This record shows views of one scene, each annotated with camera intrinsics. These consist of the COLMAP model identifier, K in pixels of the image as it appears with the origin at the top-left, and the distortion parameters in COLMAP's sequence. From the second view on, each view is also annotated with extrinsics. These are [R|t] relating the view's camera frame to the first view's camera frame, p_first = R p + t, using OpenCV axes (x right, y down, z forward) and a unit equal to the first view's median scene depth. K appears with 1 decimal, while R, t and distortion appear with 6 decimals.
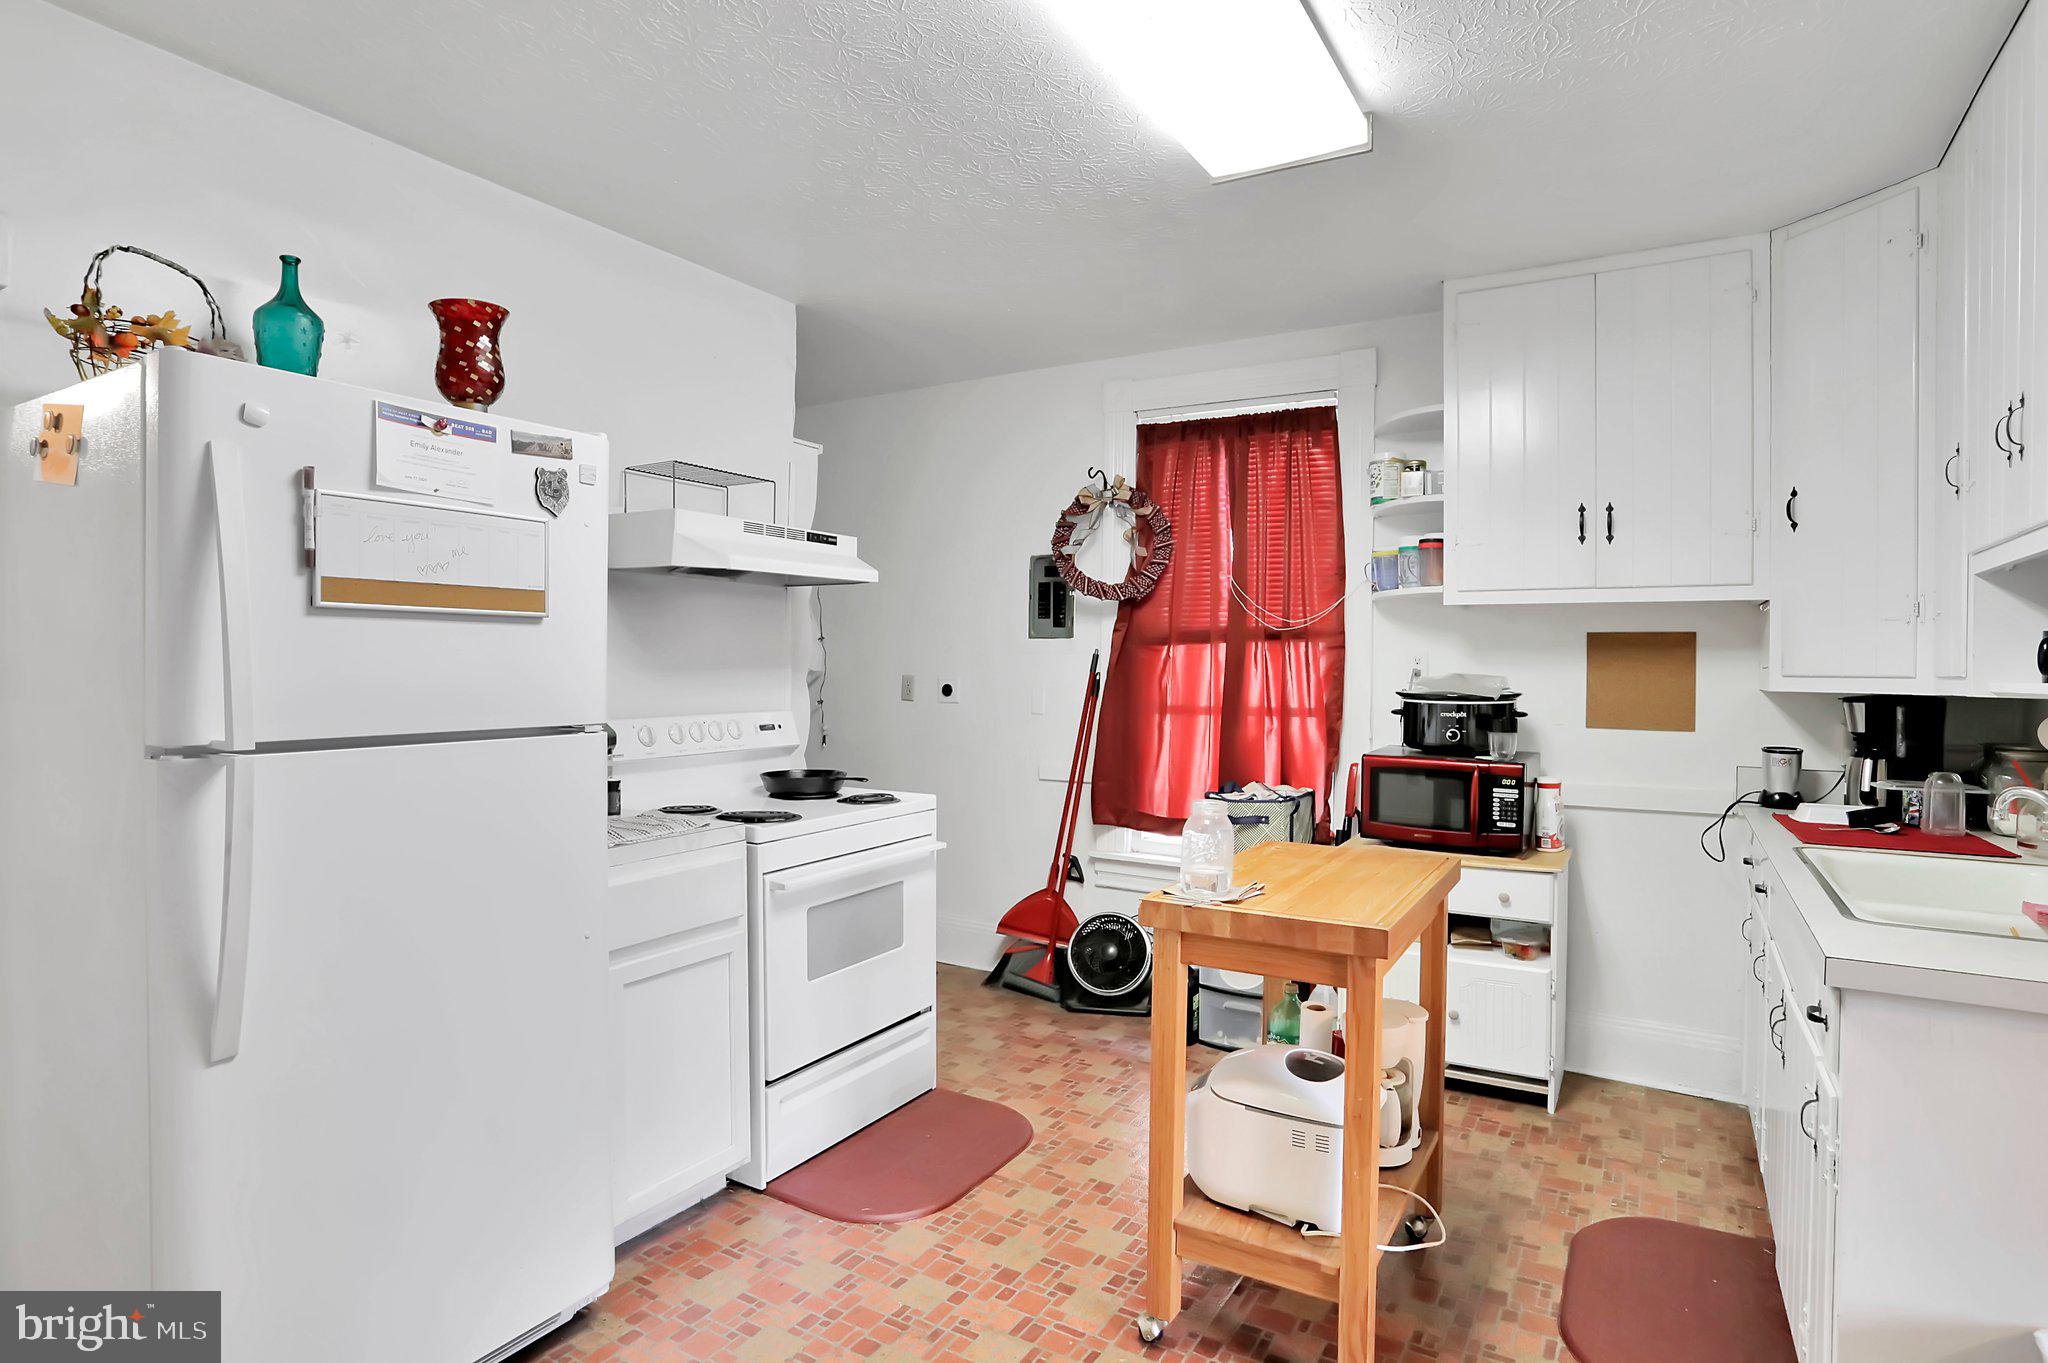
lens RADIAL K [[1067.6, 0, 1024.0], [0, 1067.6, 681.5], [0, 0, 1]] dist [-0.047771, 0.000101]
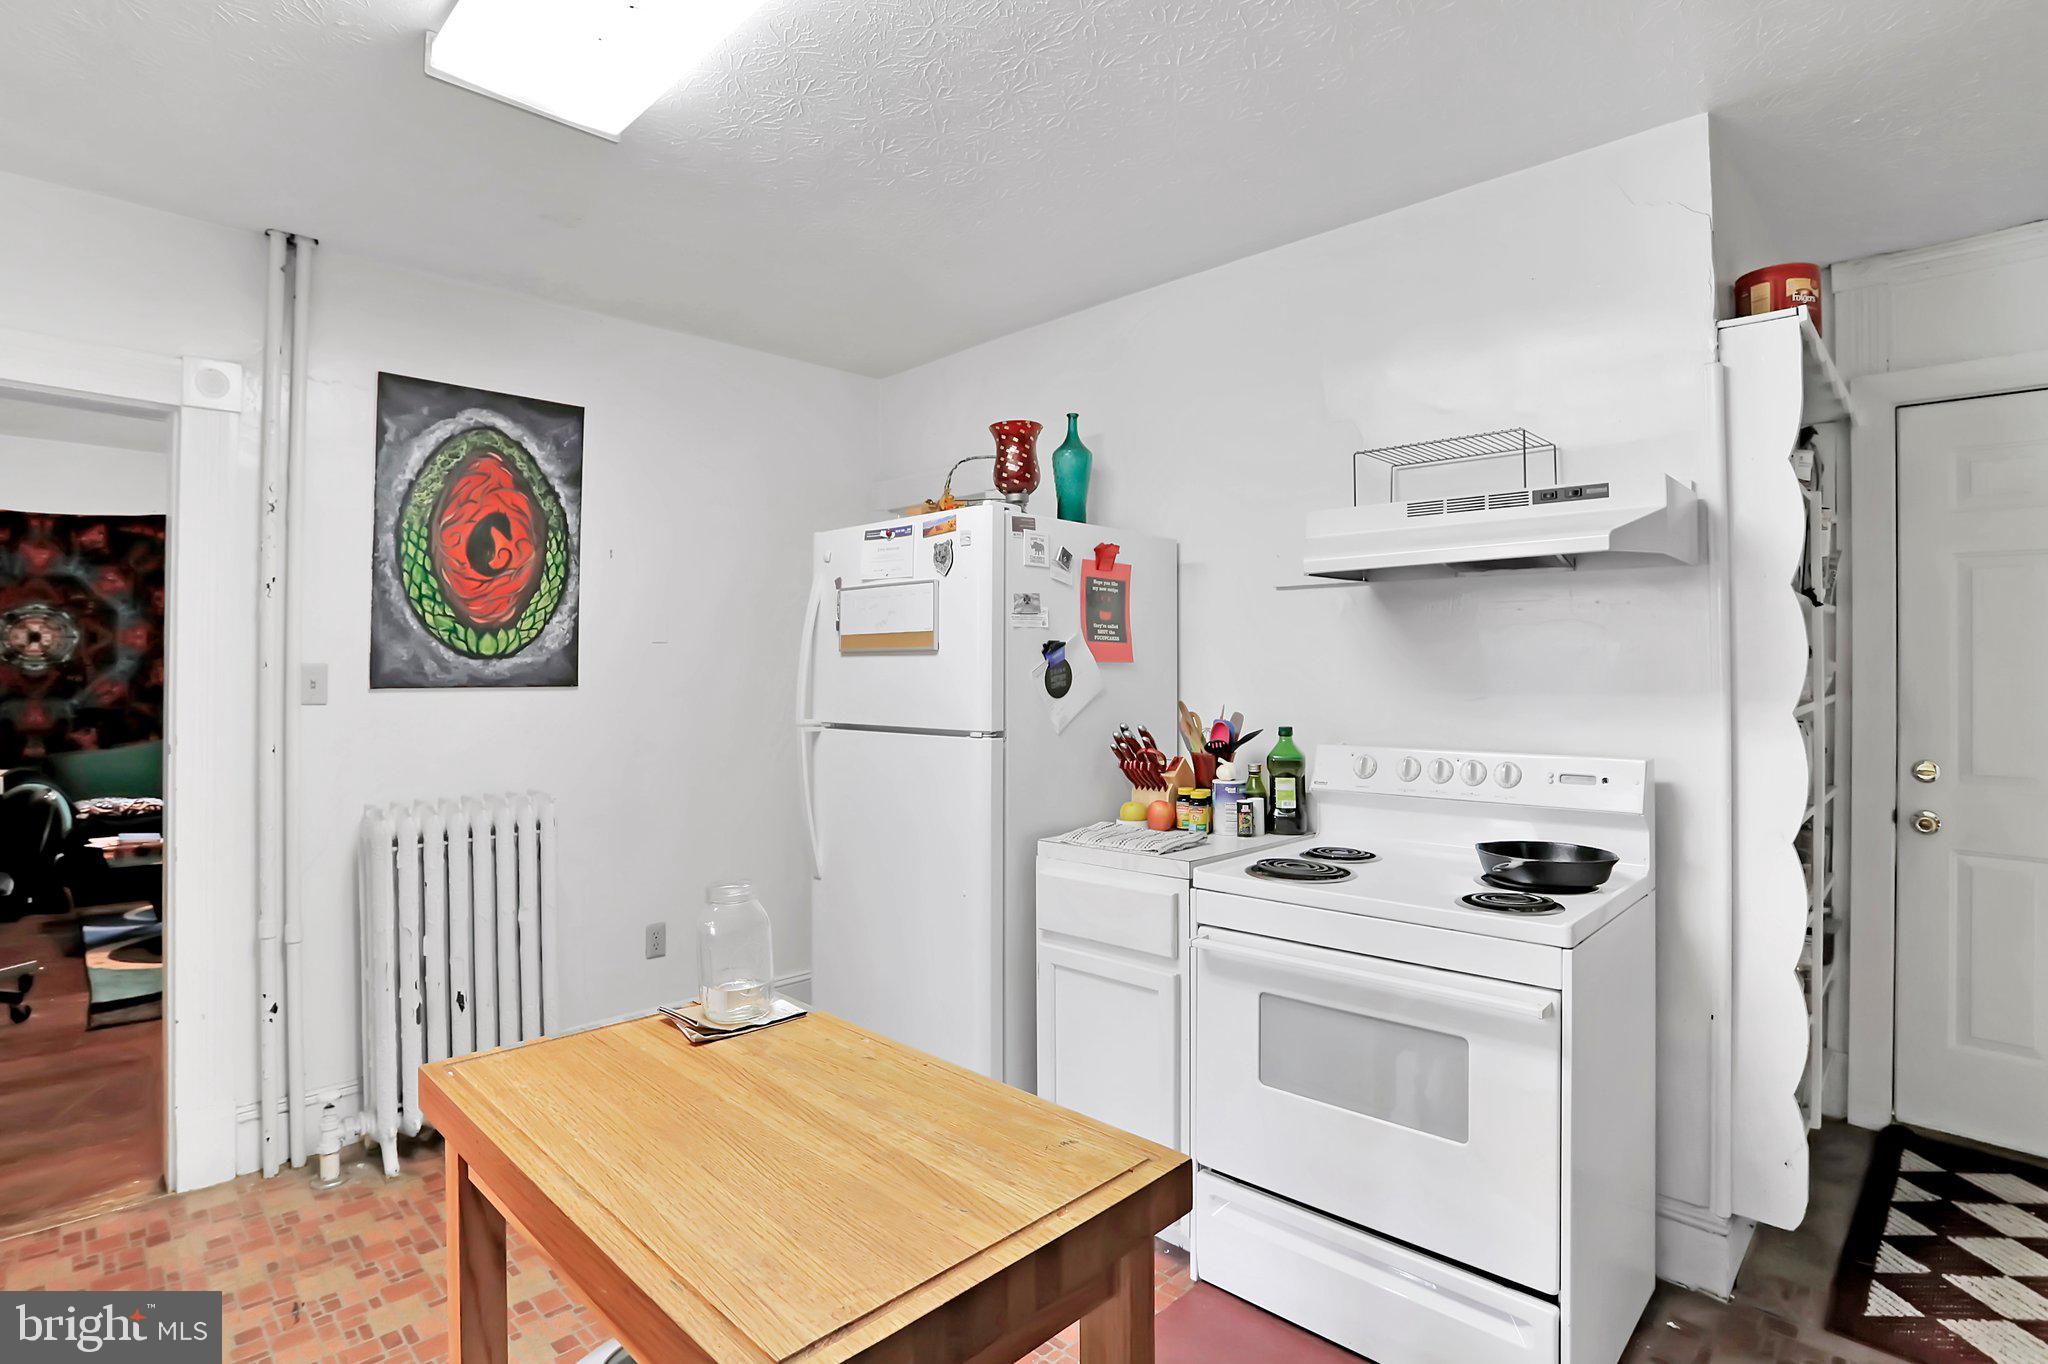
lens RADIAL K [[1011.1, 0, 1024.0], [0, 1011.1, 682.0], [0, 0, 1]] dist [-0.060581, -0.000161]
pose [[-0.237776, 0.002278, -0.971317, 0.773439], [-0.022047, 0.999727, 0.007742, -0.029806], [0.971070, 0.023256, -0.237661, 1.362222]]
